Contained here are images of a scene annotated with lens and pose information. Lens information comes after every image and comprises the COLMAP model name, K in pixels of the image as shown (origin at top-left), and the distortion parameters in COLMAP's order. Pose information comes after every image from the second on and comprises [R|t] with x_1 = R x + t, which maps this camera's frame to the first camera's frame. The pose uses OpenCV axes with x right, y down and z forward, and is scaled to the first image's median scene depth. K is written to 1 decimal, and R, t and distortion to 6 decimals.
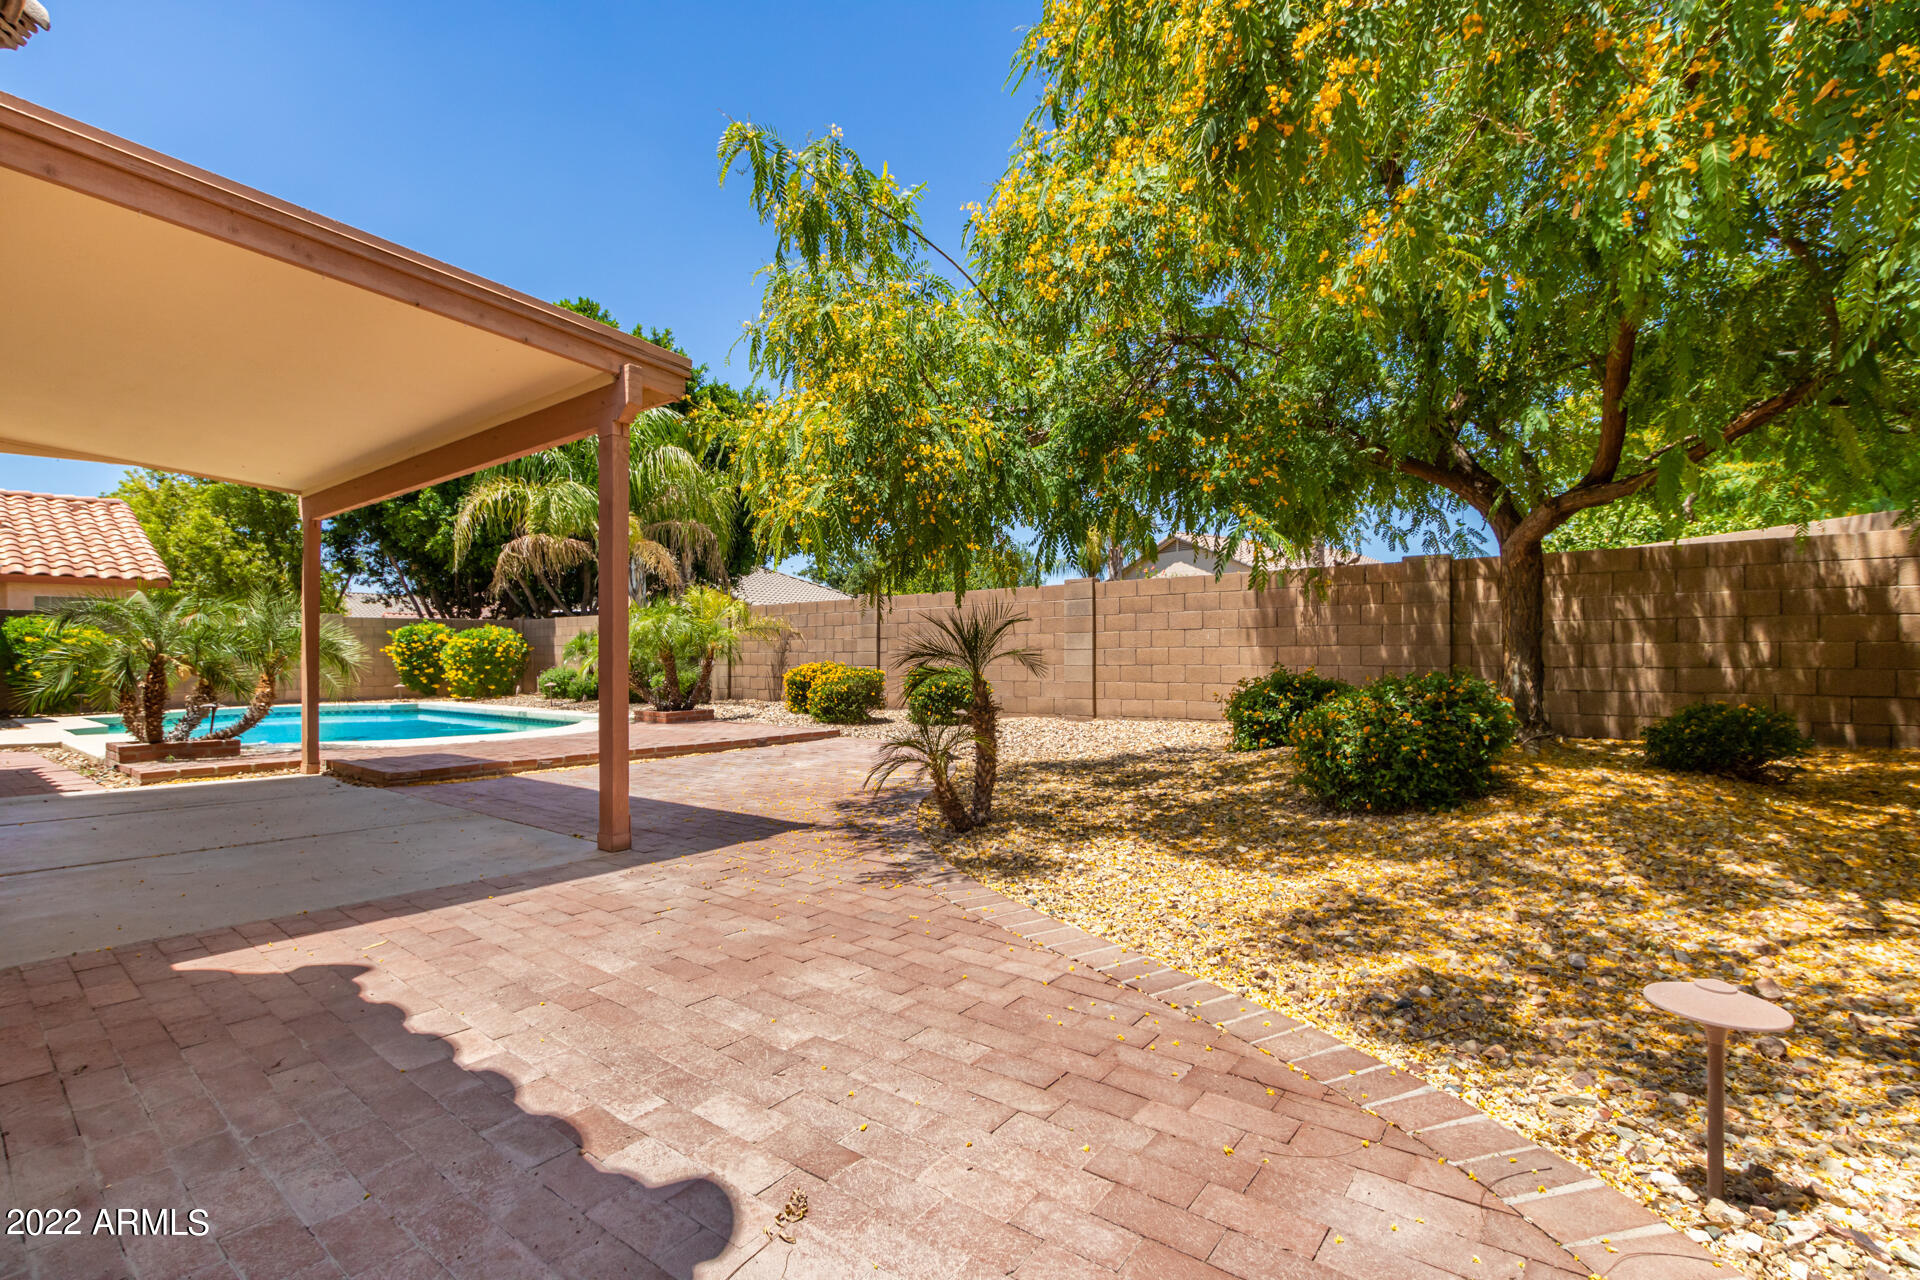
lens RADIAL K [[911.1, 0, 951.5], [0, 911.1, 657.5], [0, 0, 1]] dist [0.013274, 0.000329]
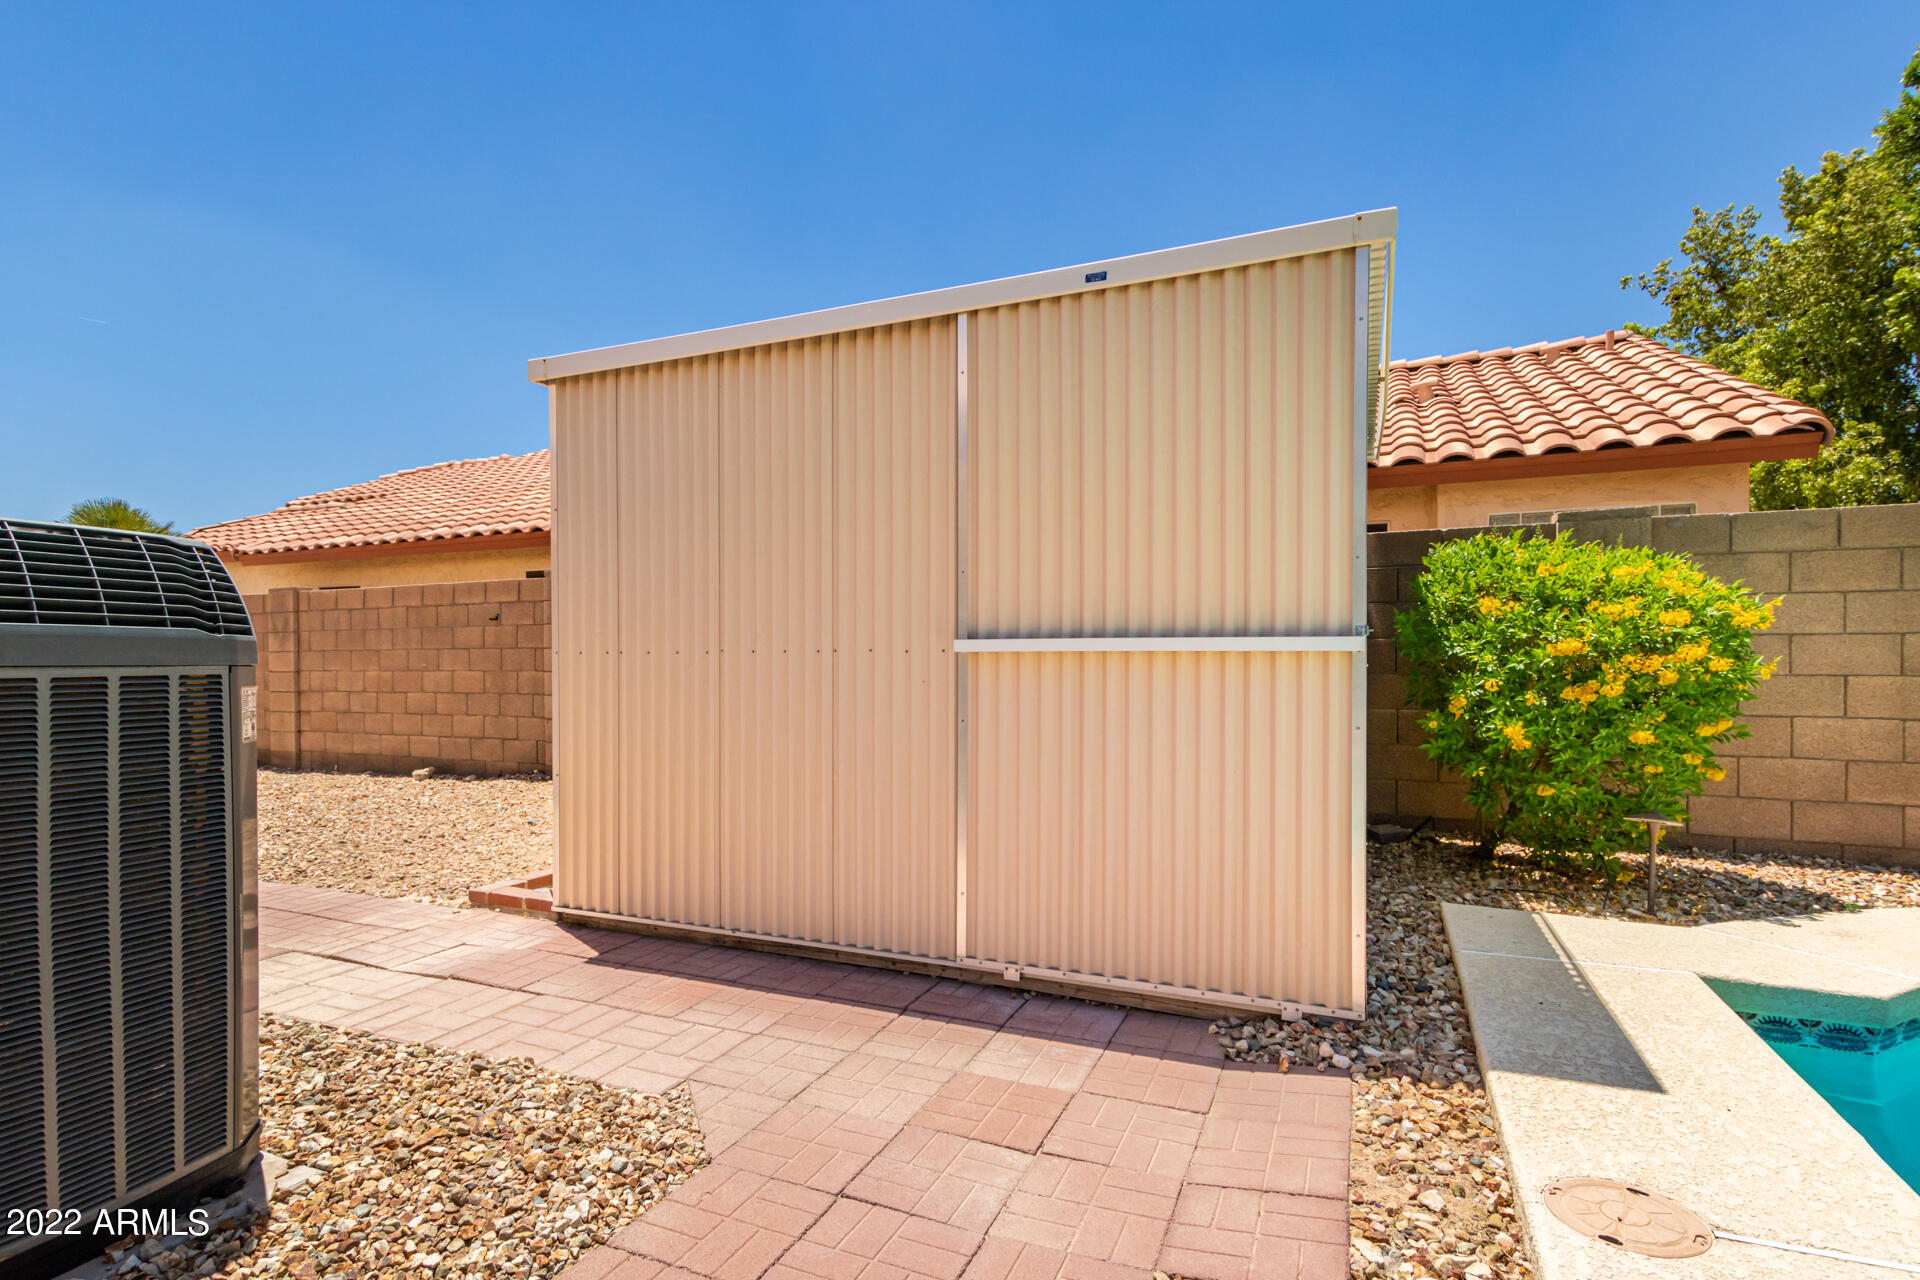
lens RADIAL K [[911.1, 0, 951.5], [0, 911.1, 657.5], [0, 0, 1]] dist [0.013274, 0.000329]
pose [[0.275799, 0.008551, -0.961177, -0.645978], [-0.003908, 0.999962, 0.007775, -0.004555], [0.961207, 0.001612, 0.275822, 0.637368]]
